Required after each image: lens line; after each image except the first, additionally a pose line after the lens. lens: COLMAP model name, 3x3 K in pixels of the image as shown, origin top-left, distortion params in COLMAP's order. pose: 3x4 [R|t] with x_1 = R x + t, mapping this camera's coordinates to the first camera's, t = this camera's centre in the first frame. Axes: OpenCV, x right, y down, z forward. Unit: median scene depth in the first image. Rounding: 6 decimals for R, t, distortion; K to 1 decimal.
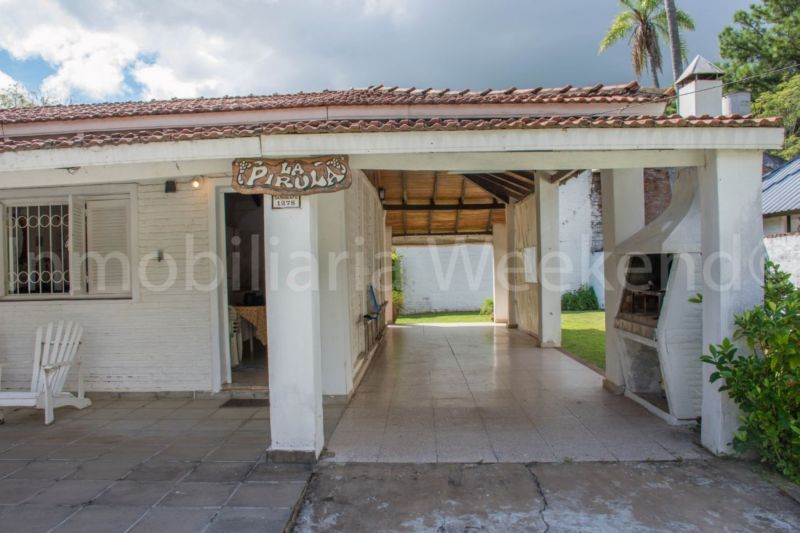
lens RADIAL K [[628.2, 0, 394.2], [0, 628.2, 269.6], [0, 0, 1]] dist [-0.149920, 0.099614]
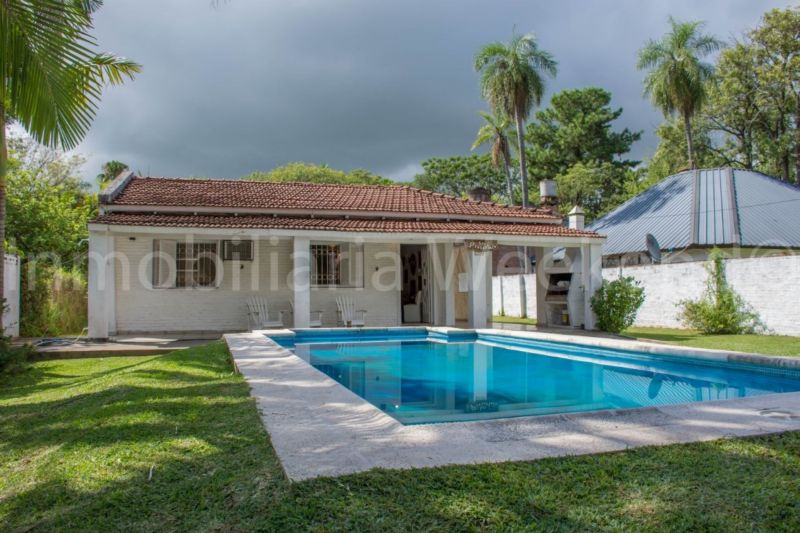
lens RADIAL K [[628.2, 0, 394.2], [0, 628.2, 269.6], [0, 0, 1]] dist [-0.149920, 0.099614]
pose [[0.944390, 0.030141, 0.327444, -0.662450], [-0.013992, 0.998572, -0.051562, 0.062451], [-0.328530, 0.044113, 0.943463, -0.776571]]
